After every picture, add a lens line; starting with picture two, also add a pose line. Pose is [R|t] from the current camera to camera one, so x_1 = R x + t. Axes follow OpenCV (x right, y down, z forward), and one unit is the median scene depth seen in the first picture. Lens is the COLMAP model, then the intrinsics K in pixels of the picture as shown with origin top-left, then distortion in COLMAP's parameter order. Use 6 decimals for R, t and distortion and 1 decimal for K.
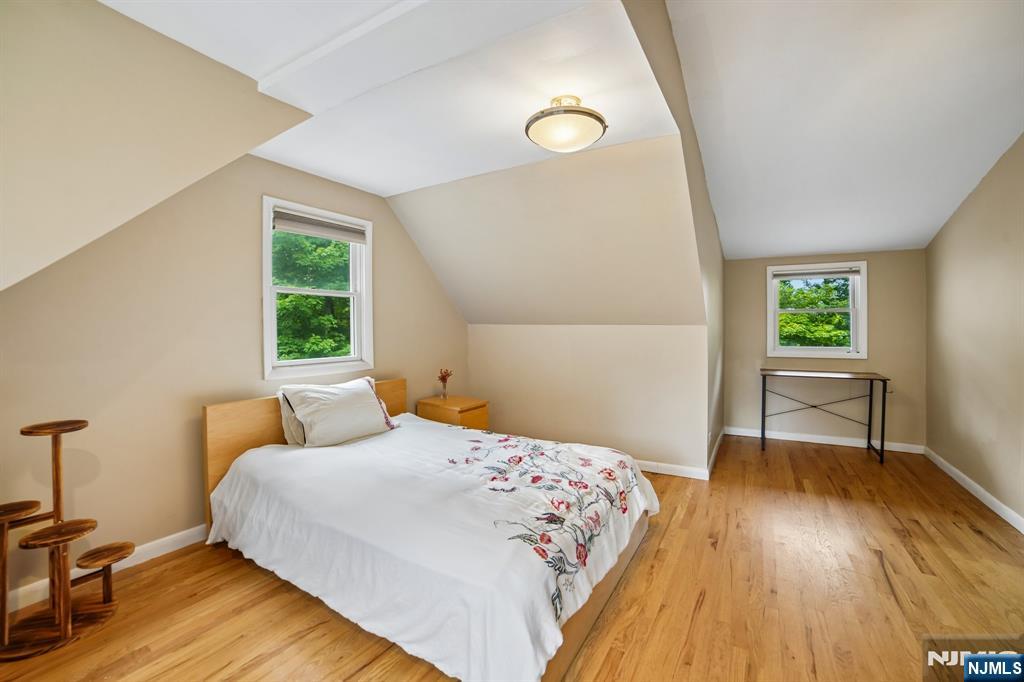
lens RADIAL K [[432.6, 0, 507.4], [0, 432.6, 342.7], [0, 0, 1]] dist [-0.096013, 0.032235]
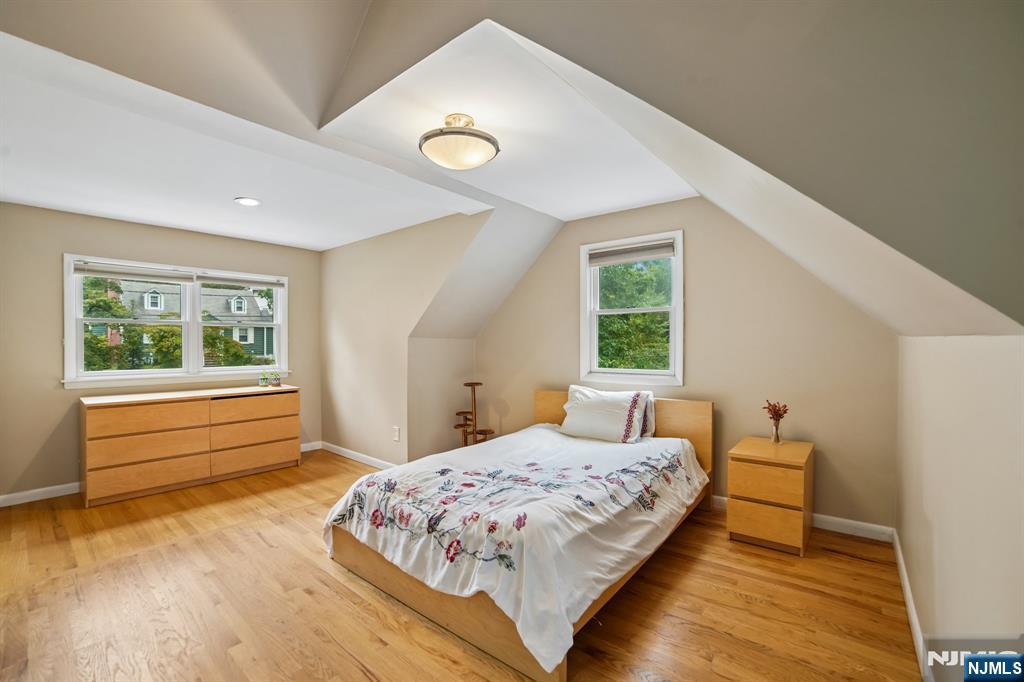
lens RADIAL K [[432.6, 0, 507.4], [0, 432.6, 342.7], [0, 0, 1]] dist [-0.096013, 0.032235]
pose [[-0.144458, 0.017424, -0.989357, 1.064822], [-0.028037, 0.999371, 0.021694, -0.066385], [0.989114, 0.030872, -0.143879, 1.181540]]
